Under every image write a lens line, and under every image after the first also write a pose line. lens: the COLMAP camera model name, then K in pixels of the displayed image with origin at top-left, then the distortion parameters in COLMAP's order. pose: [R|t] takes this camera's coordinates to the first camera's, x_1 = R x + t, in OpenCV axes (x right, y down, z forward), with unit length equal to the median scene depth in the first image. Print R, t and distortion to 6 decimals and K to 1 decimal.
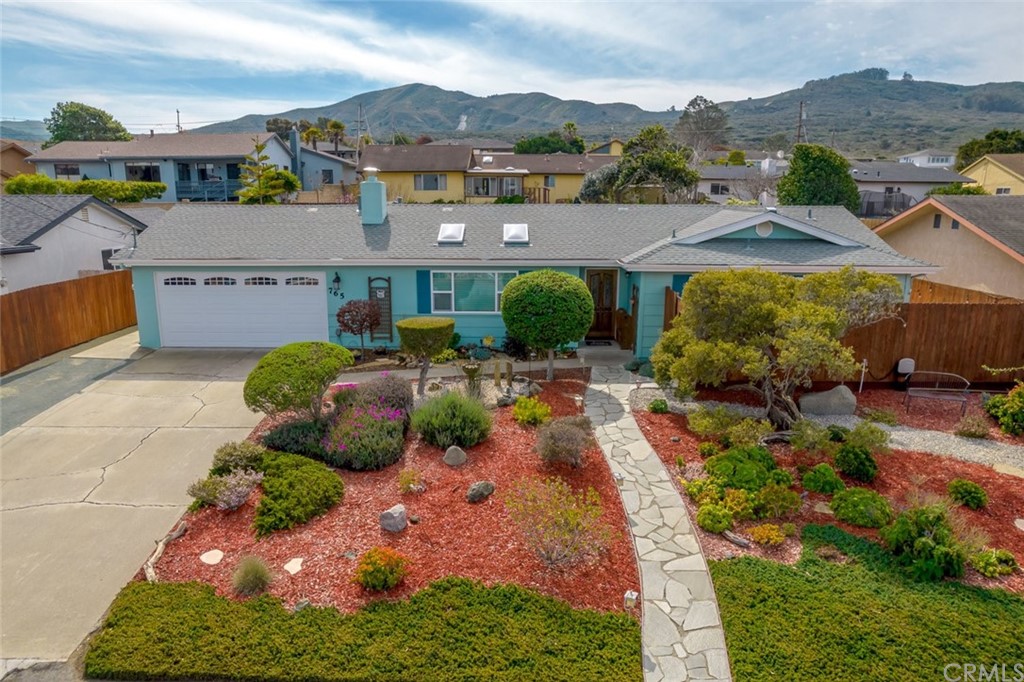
lens RADIAL K [[700.3, 0, 502.8], [0, 700.3, 349.9], [0, 0, 1]] dist [-0.069725, 0.059464]
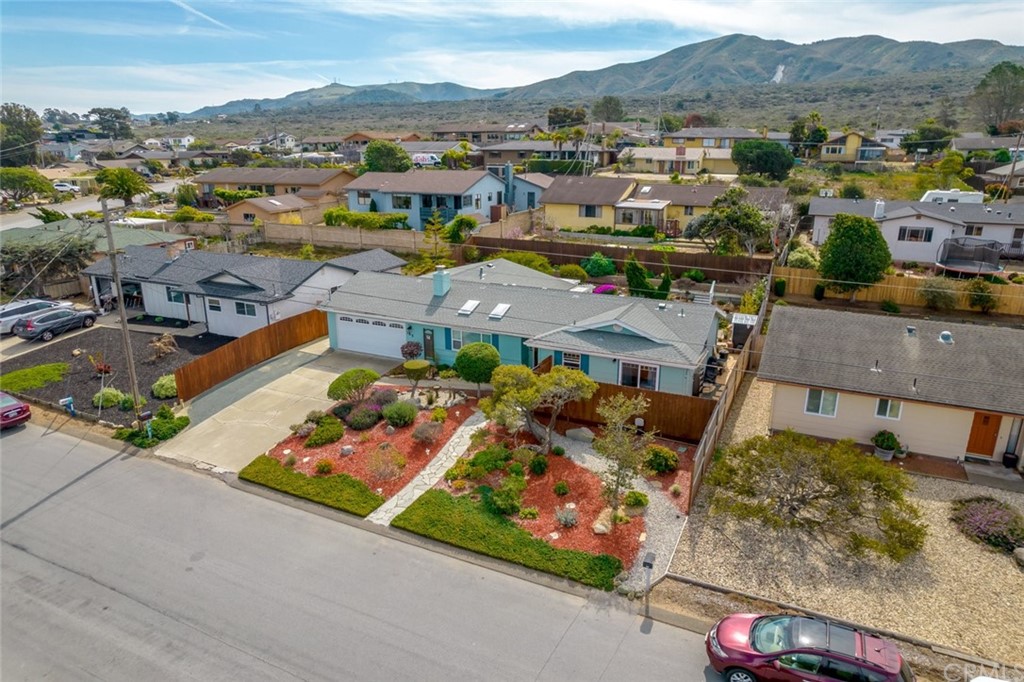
lens RADIAL K [[655.1, 0, 514.5], [0, 655.1, 348.8], [0, 0, 1]] dist [-0.069140, 0.058563]
pose [[0.909017, 0.122612, -0.398314, 0.826901], [-0.086839, 0.990490, 0.106719, -0.282178], [0.407611, -0.062420, 0.911020, -0.605319]]
